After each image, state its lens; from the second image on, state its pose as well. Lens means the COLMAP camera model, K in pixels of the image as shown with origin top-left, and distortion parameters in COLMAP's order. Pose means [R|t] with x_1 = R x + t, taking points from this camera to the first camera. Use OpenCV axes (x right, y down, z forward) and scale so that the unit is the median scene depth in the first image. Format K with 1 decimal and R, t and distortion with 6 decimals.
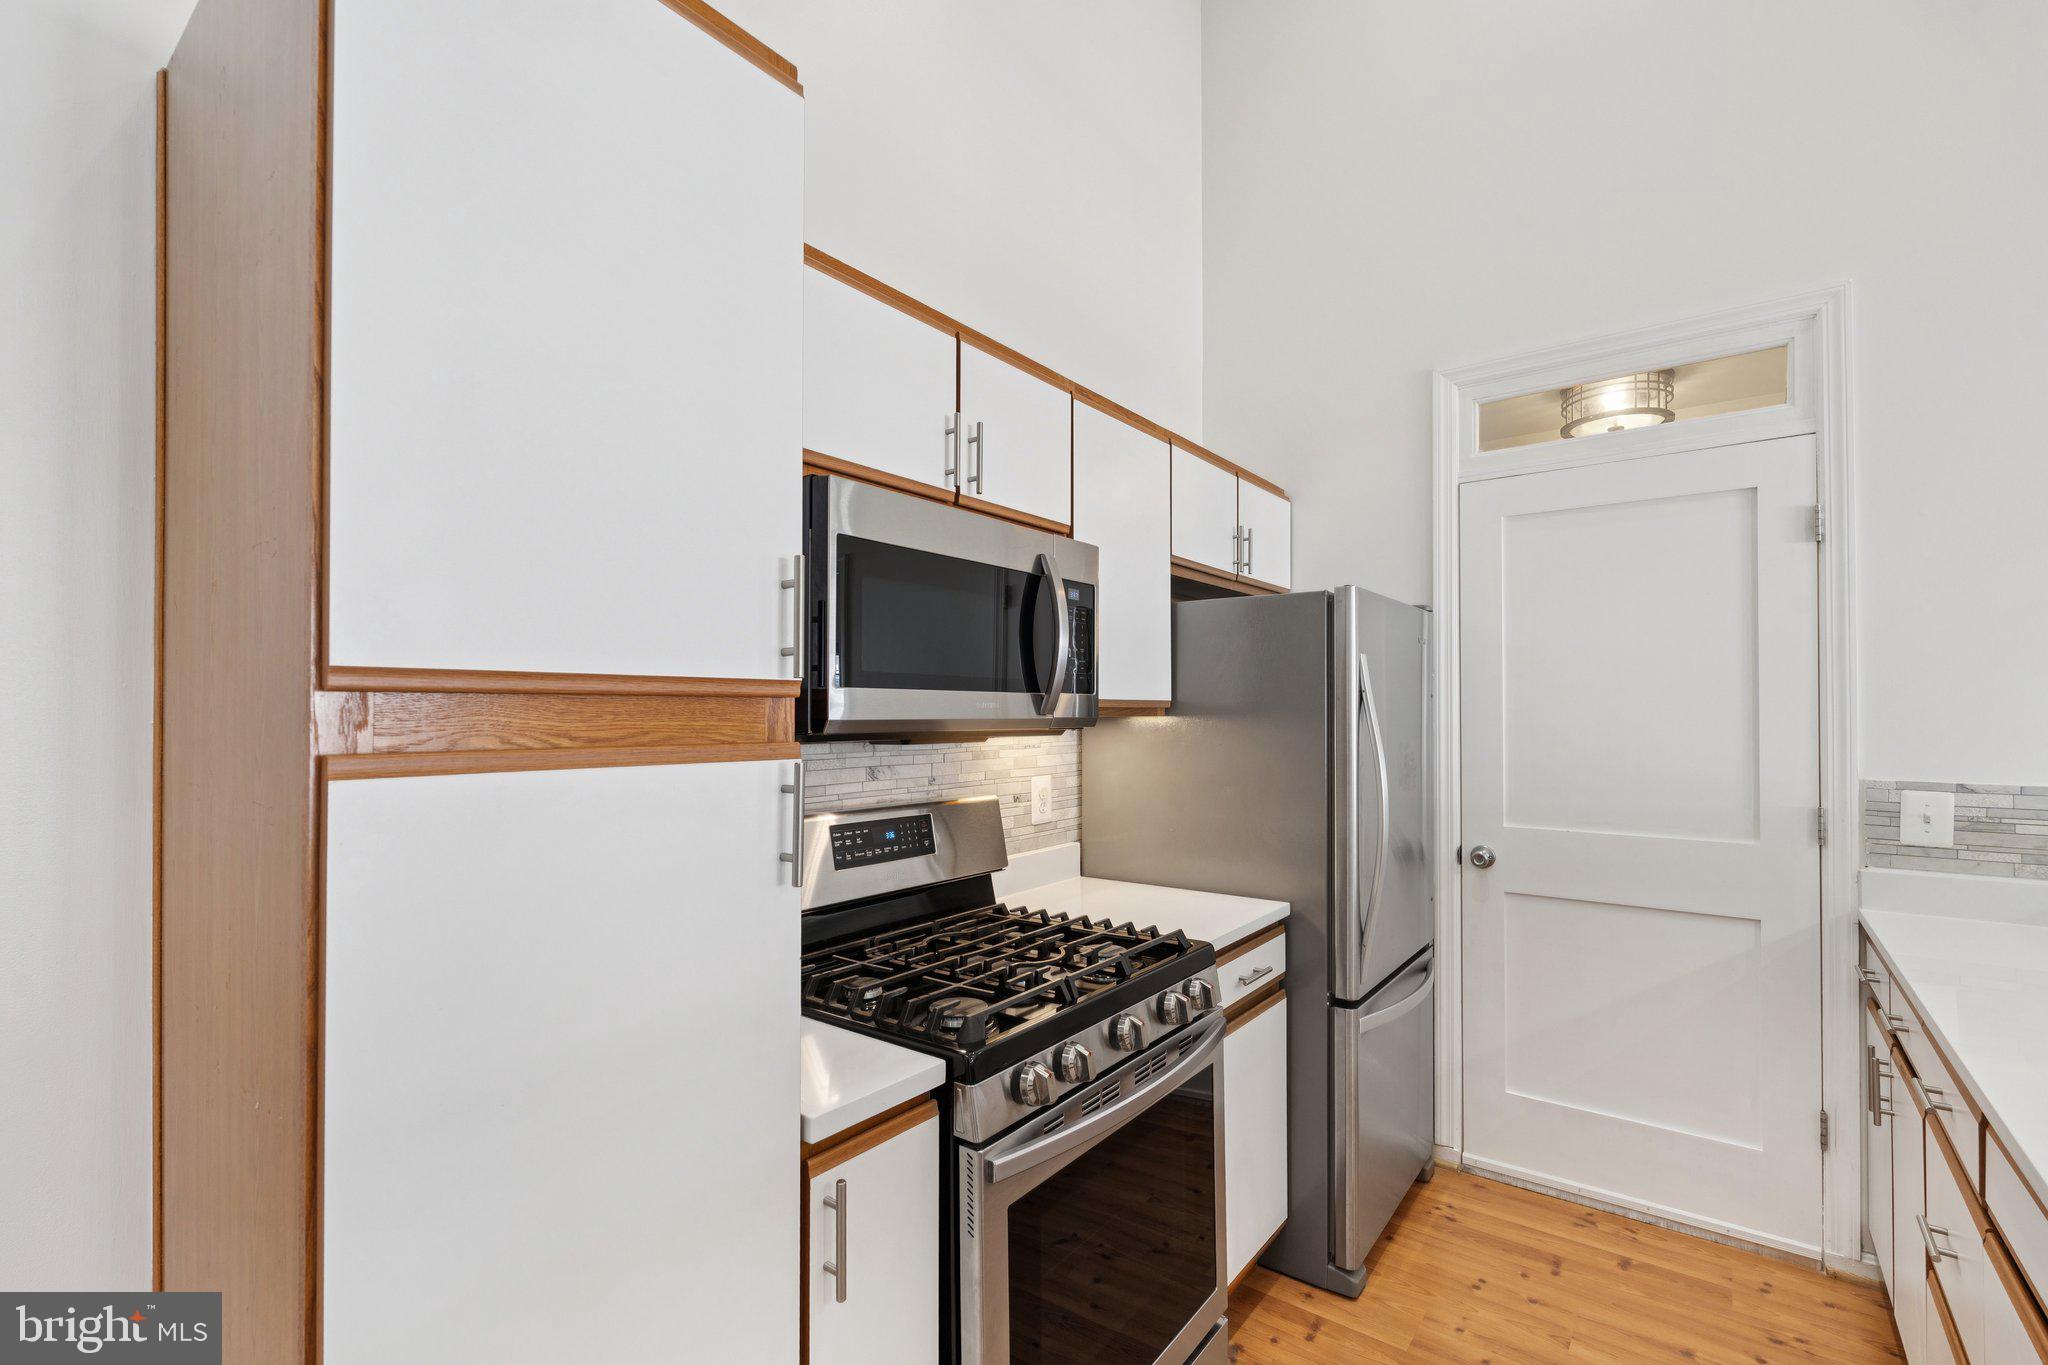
lens RADIAL K [[920.7, 0, 1025.0], [0, 920.7, 684.8], [0, 0, 1]] dist [-0.001268, 0.001141]
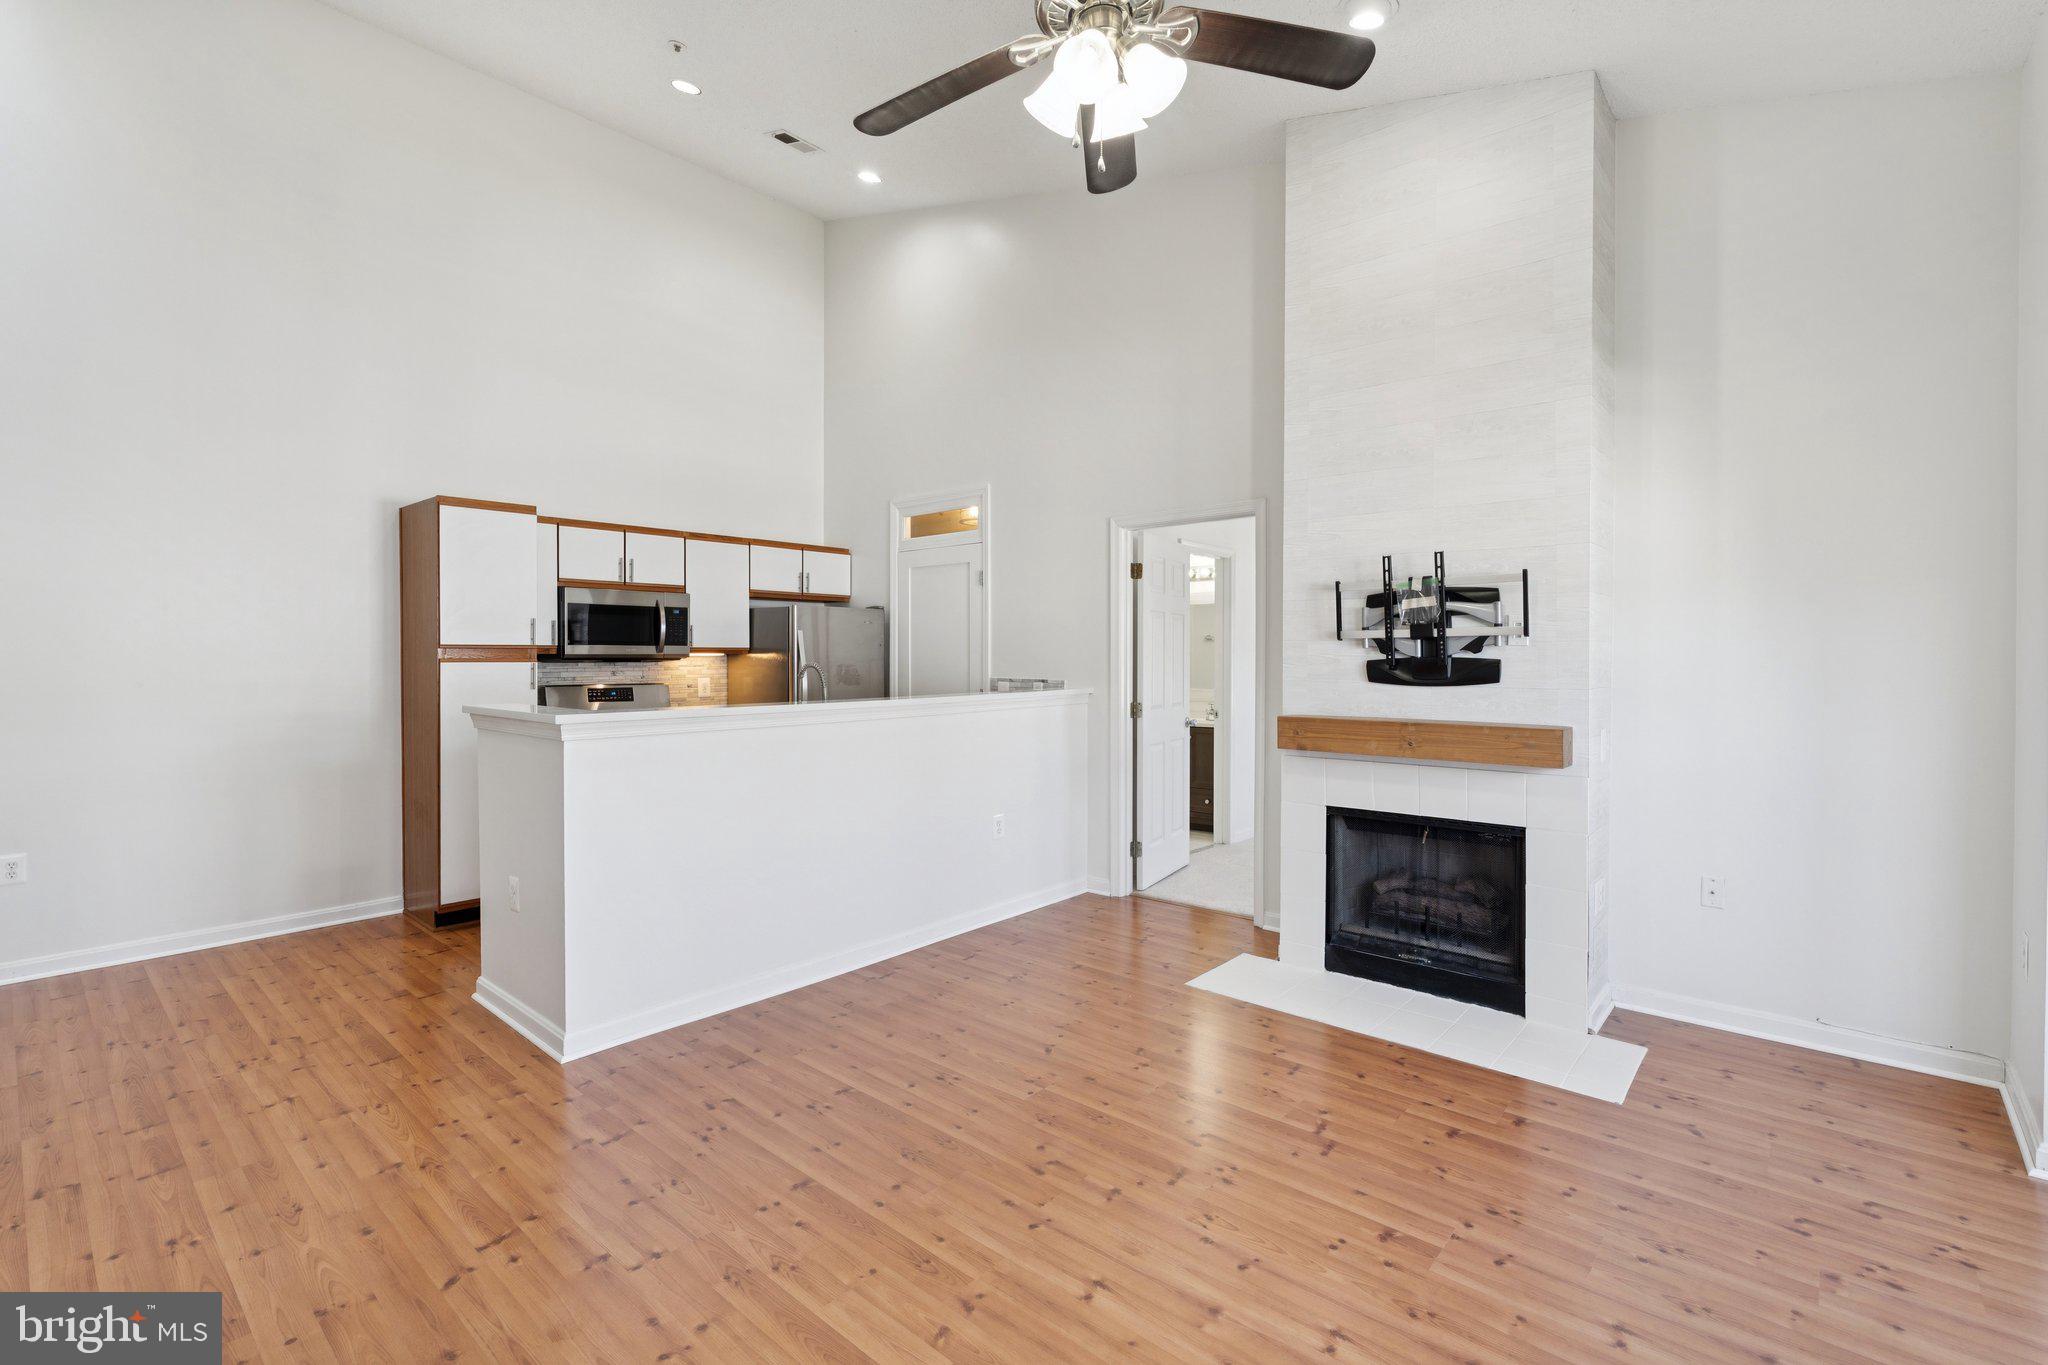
lens RADIAL K [[920.7, 0, 1034.5], [0, 920.7, 654.4], [0, 0, 1]] dist [-0.001268, 0.001141]
pose [[0.999224, -0.009745, -0.038161, 1.177587], [0.010771, 0.999584, 0.026771, -0.026381], [0.037884, -0.027162, 0.998913, -1.706898]]
